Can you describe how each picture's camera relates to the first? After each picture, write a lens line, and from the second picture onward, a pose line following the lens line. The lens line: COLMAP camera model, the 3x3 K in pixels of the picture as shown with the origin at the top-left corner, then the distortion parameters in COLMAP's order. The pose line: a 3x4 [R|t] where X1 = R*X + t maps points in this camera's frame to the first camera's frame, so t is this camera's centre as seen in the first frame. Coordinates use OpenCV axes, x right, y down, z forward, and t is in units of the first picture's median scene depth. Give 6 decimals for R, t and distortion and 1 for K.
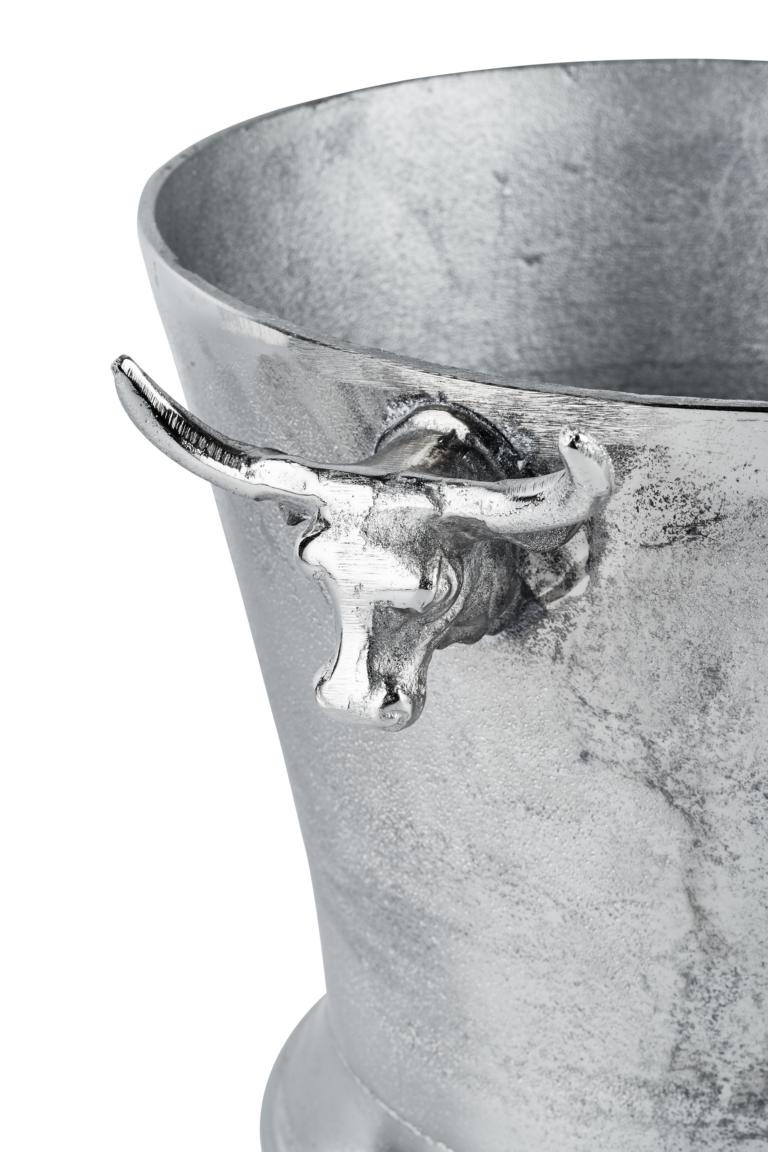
lens RADIAL K [[3484.0, 0, 384.0], [0, 3484.0, 576.0], [0, 0, 1]] dist [-0.121046, -1.800828]
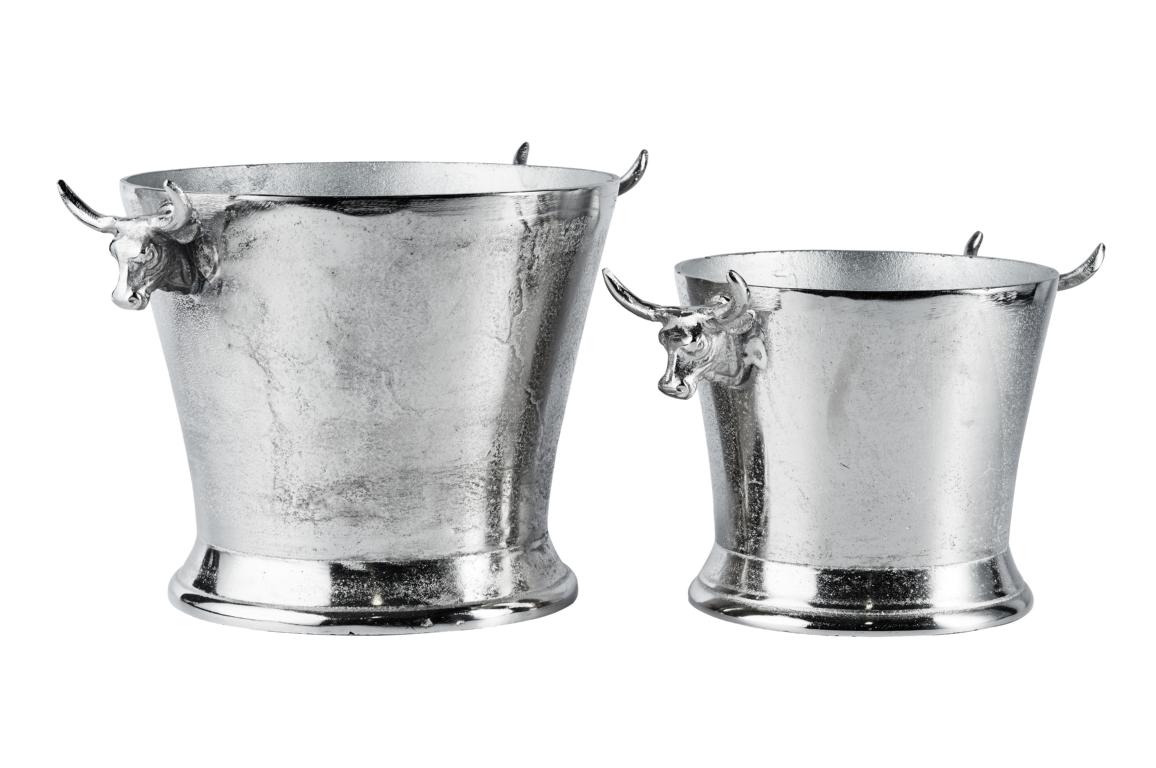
lens RADIAL K [[3496.1, 0, 578.0], [0, 3496.1, 384.0], [0, 0, 1]] dist [-0.121046, -1.800828]
pose [[0.971724, 0.030468, -0.234148, 0.971079], [-0.087226, 0.967817, -0.236054, 0.707638], [0.219420, 0.249803, 0.943108, -1.499121]]
